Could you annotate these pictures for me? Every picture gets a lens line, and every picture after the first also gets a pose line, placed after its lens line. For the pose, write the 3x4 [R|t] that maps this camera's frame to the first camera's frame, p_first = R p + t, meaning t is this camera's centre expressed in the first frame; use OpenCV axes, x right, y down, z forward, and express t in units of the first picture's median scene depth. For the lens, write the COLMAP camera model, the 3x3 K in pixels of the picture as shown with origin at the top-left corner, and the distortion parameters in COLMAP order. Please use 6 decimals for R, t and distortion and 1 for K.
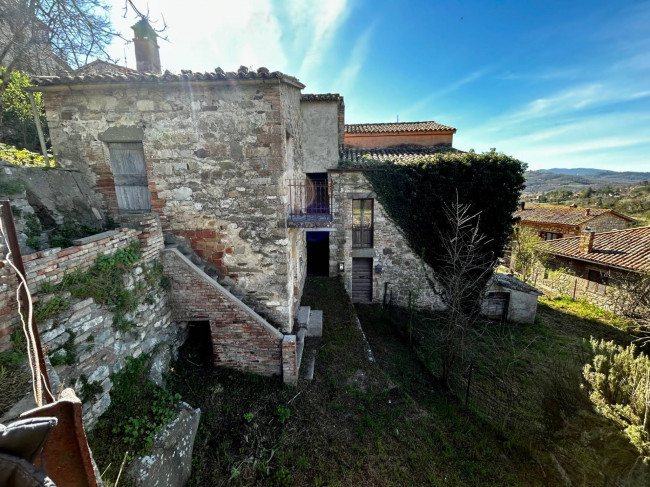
lens RADIAL K [[261.5, 0, 325.0], [0, 261.5, 242.6], [0, 0, 1]] dist [-0.001043, 0.000555]
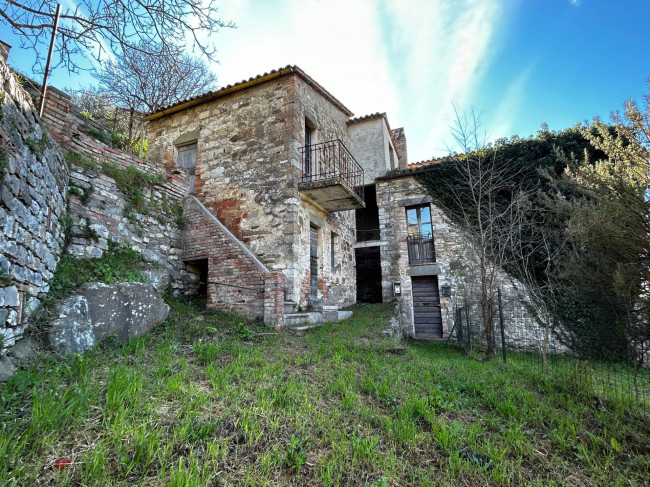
lens RADIAL K [[321.4, 0, 324.5], [0, 321.4, 242.3], [0, 0, 1]] dist [-0.000561, -0.000378]
pose [[0.930660, -0.076398, -0.357820, 0.396287], [-0.063044, 0.929848, -0.362503, 0.598985], [0.360413, 0.359925, 0.860556, 0.042842]]
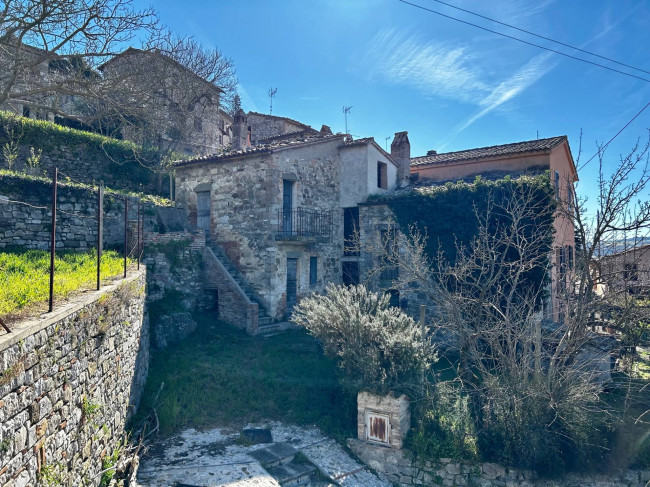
lens RADIAL K [[482.1, 0, 324.2], [0, 482.1, 247.2], [0, 0, 1]] dist [0.077679, -0.087877]
pose [[0.837809, 0.003382, -0.545953, 1.648276], [-0.119915, 0.976702, -0.177969, 0.450914], [0.532632, 0.214572, 0.818695, -1.126052]]
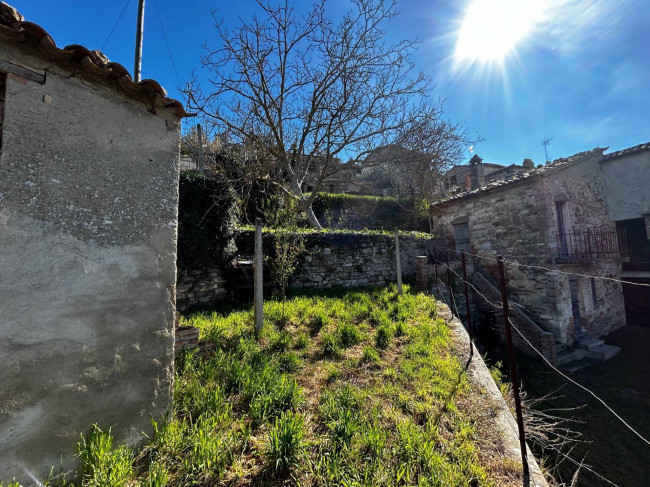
lens RADIAL K [[261.5, 0, 328.6], [0, 261.5, 243.1], [0, 0, 1]] dist [0.006640, 0.000030]
pose [[0.417117, -0.079402, -0.905378, 0.690523], [-0.126708, 0.981367, -0.144442, 0.209557], [0.899977, 0.174968, 0.399284, -0.776067]]
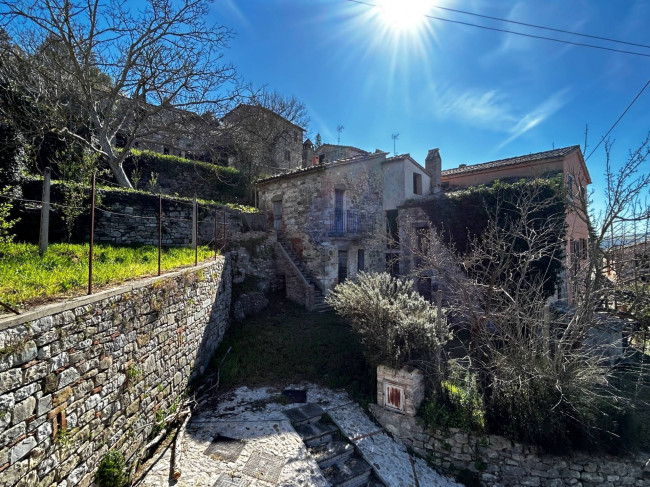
lens RADIAL K [[352.2, 0, 324.9], [0, 352.2, 243.6], [0, 0, 1]] dist [-0.001533, 0.000516]
pose [[0.730099, -0.004143, -0.683329, 1.645696], [-0.139379, 0.978057, -0.154848, 0.404752], [0.668976, 0.208296, 0.713501, -0.859853]]
